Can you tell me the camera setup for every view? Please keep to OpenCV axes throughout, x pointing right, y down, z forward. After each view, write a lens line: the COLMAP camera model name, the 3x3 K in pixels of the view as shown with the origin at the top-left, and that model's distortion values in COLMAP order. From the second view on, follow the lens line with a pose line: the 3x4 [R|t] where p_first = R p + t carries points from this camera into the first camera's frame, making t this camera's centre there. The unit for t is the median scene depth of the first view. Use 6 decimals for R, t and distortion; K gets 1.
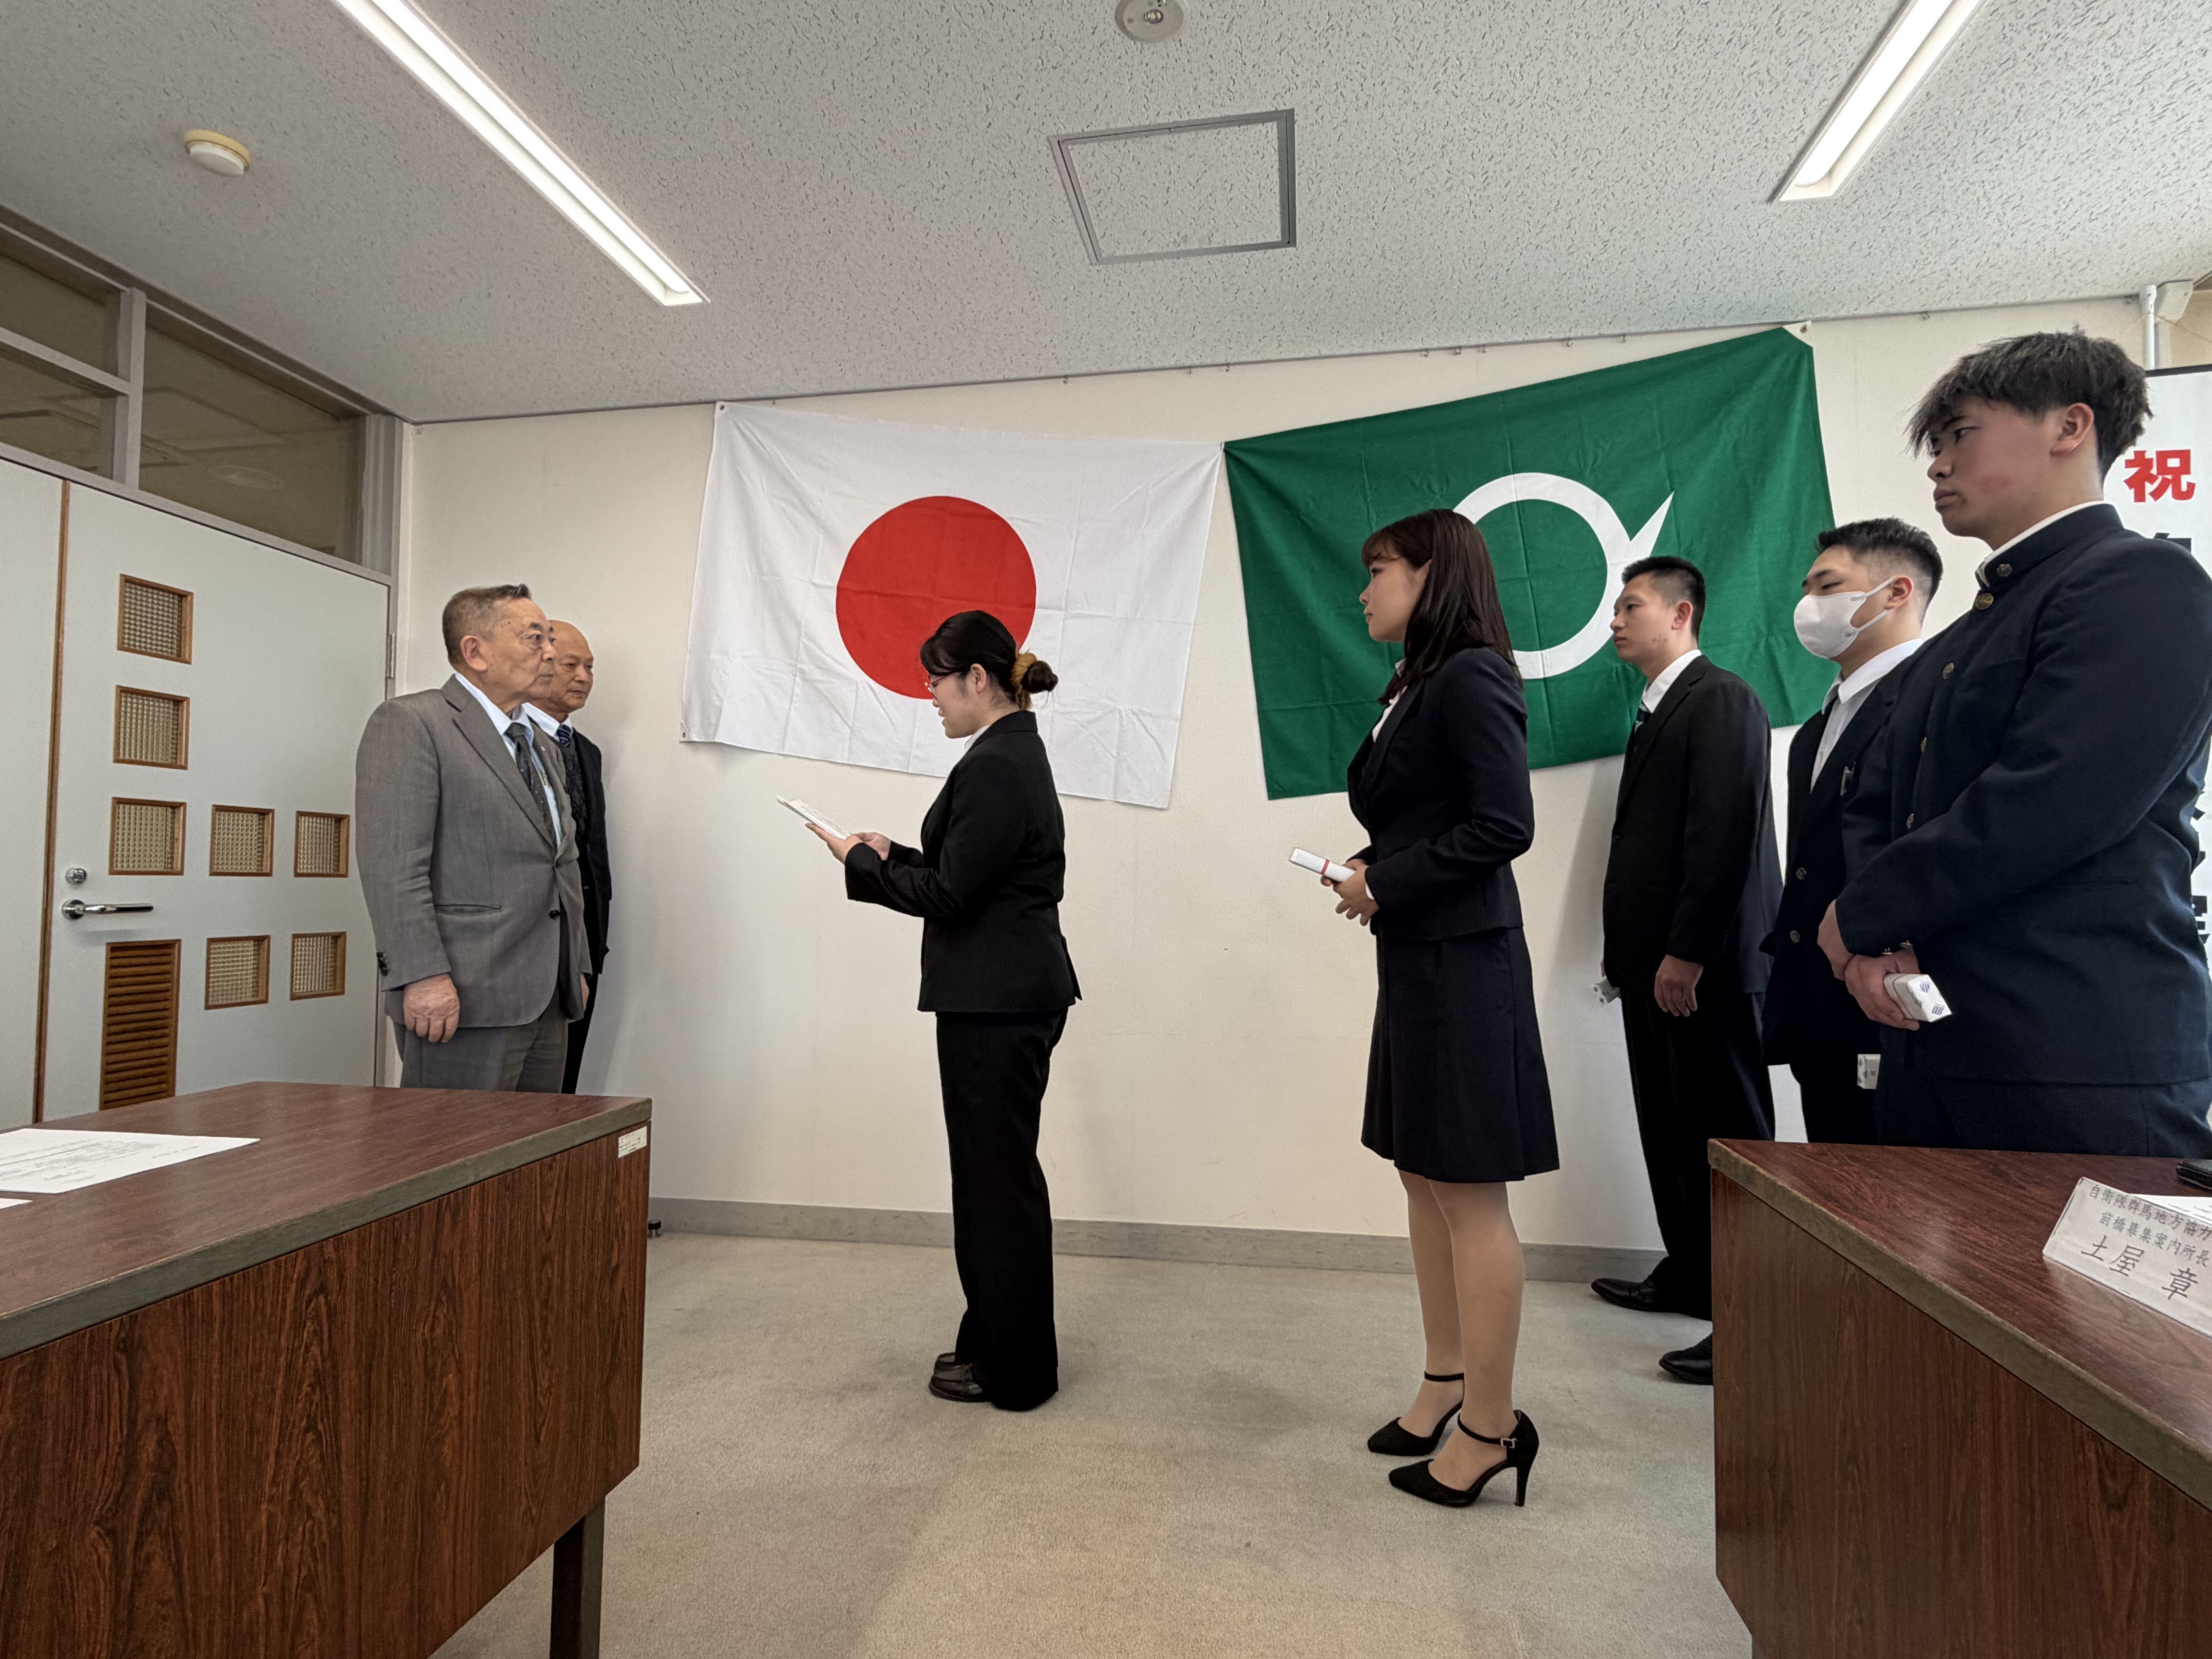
lens RADIAL K [[1158.8, 0, 1104.8], [0, 1158.8, 832.0], [0, 0, 1]] dist [0.000098, 0.000567]
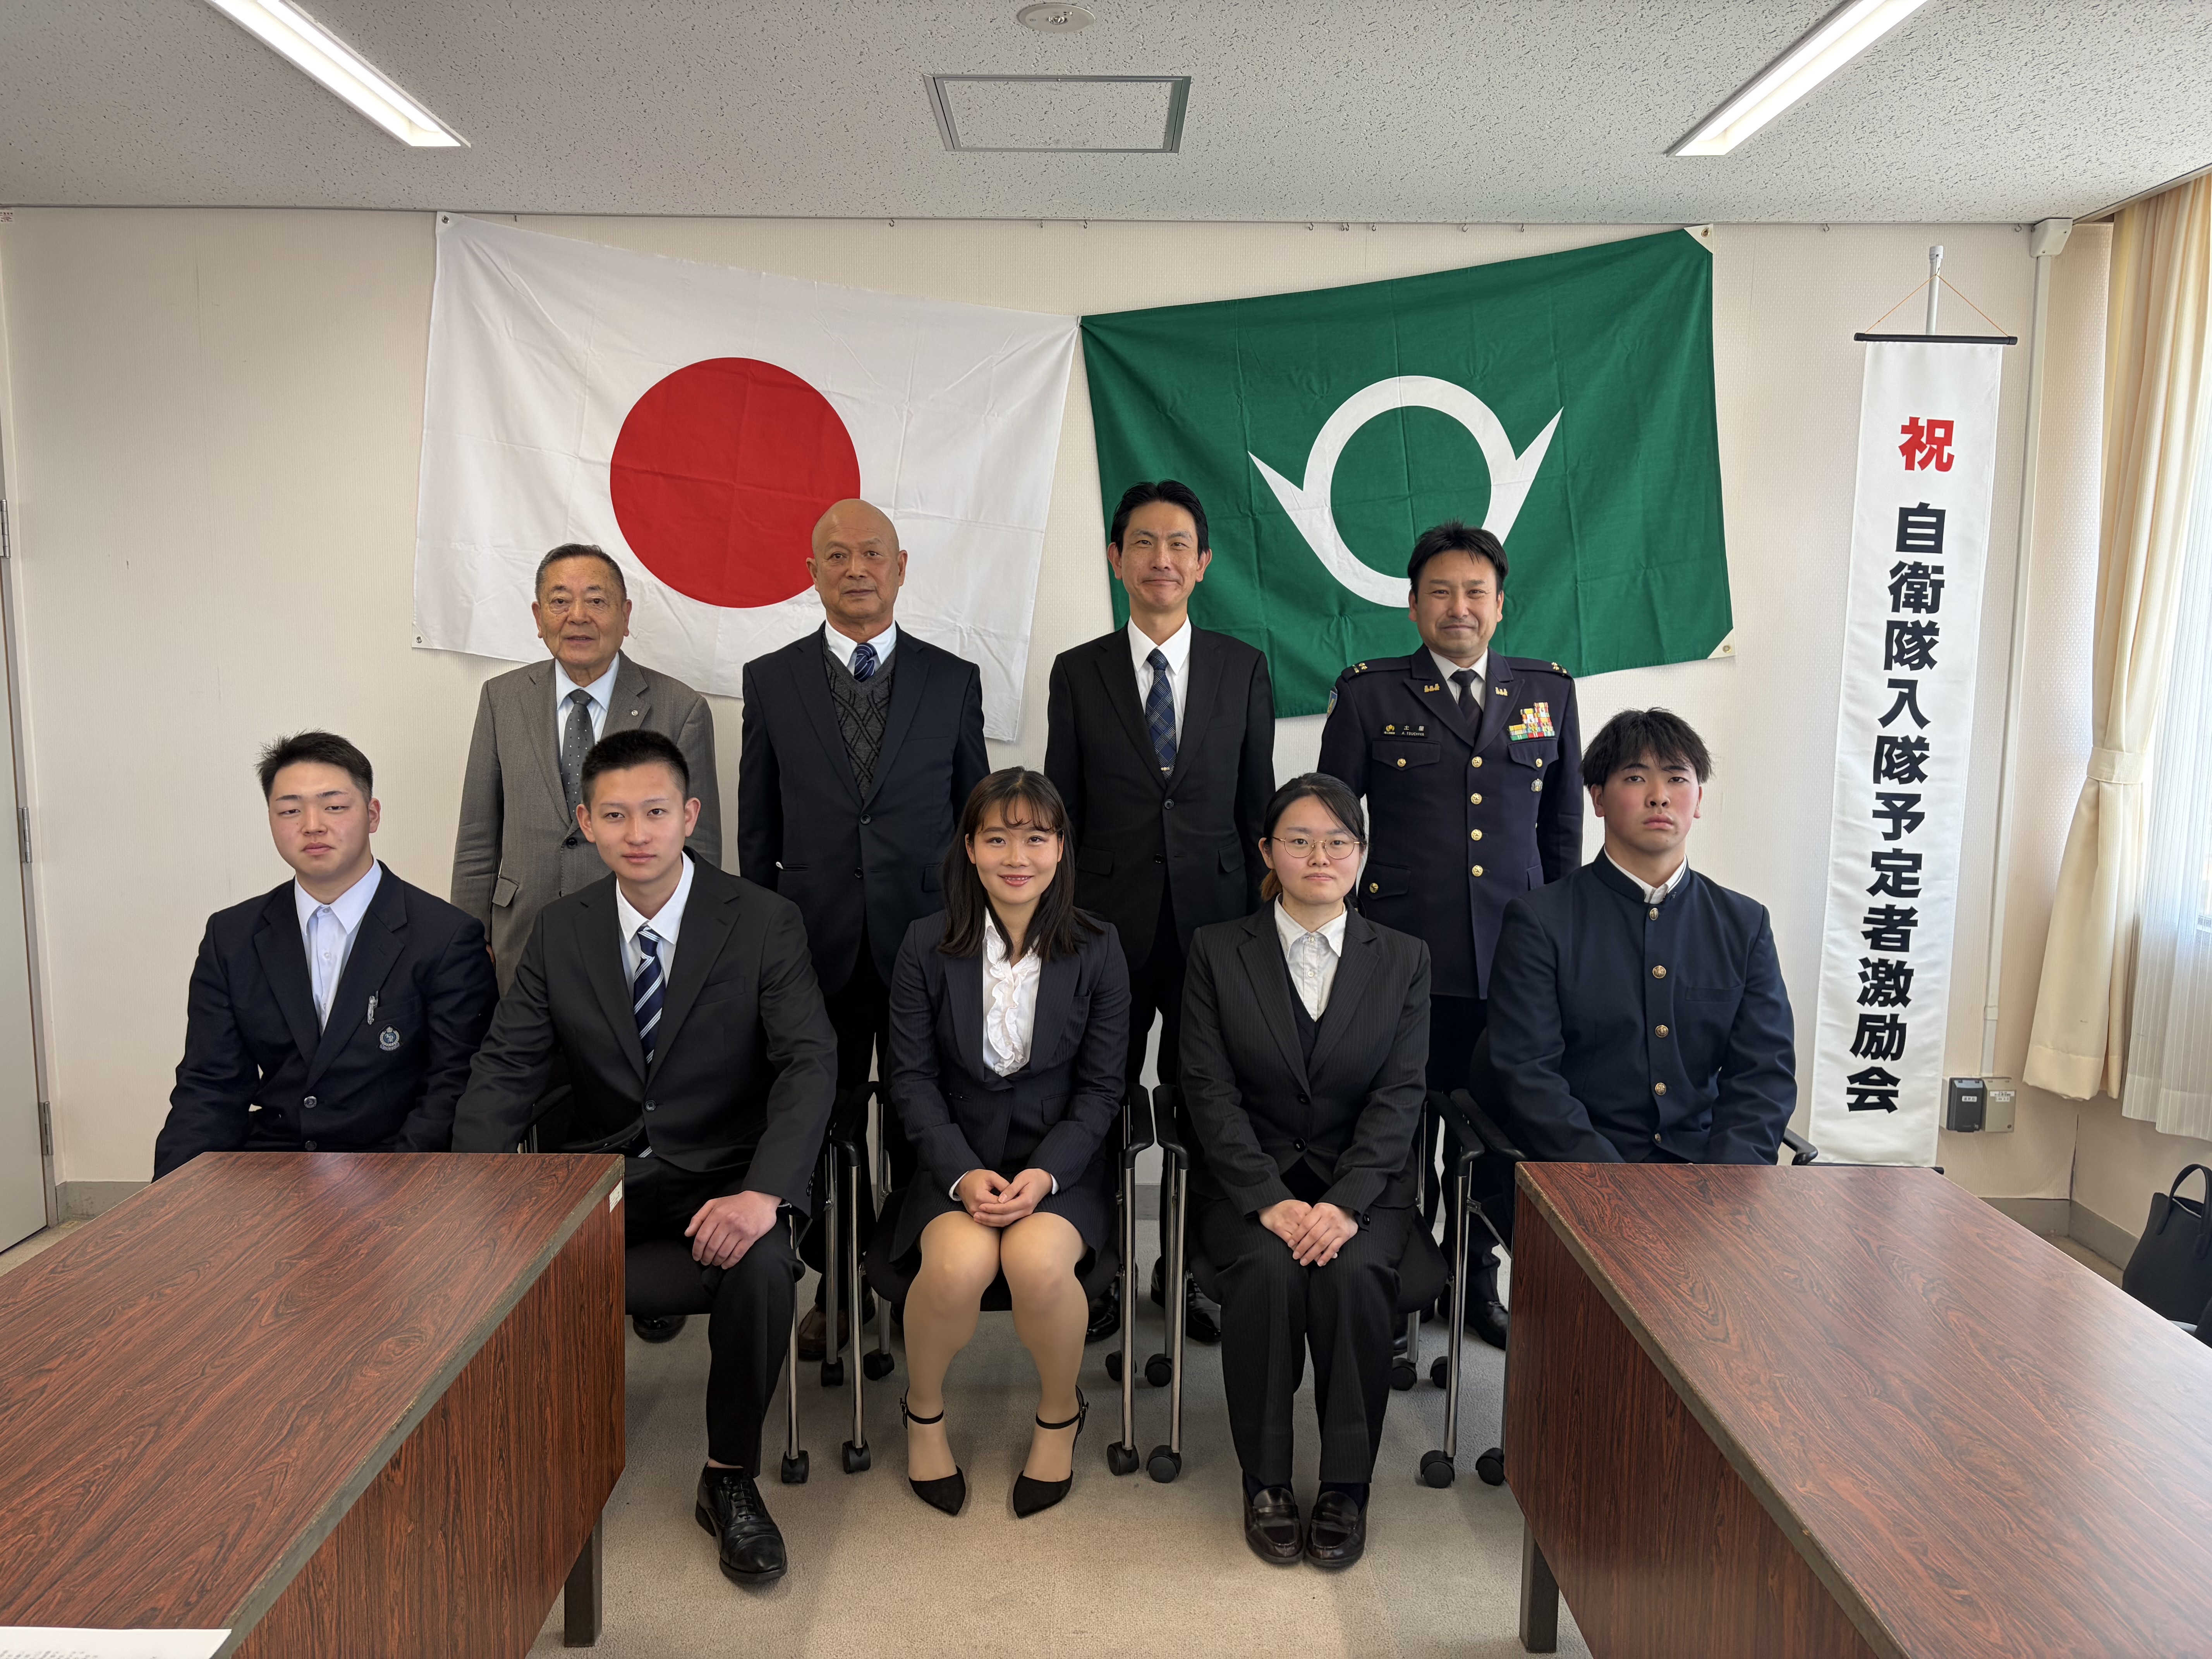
lens RADIAL K [[1670.1, 0, 1105.8], [0, 1670.1, 829.6], [0, 0, 1]] dist [0.022904, 0.001988]
pose [[0.984539, -0.015678, 0.174461, -0.109718], [-0.013216, 0.986499, 0.163234, -0.175040], [-0.174665, -0.163016, 0.971040, -0.295740]]
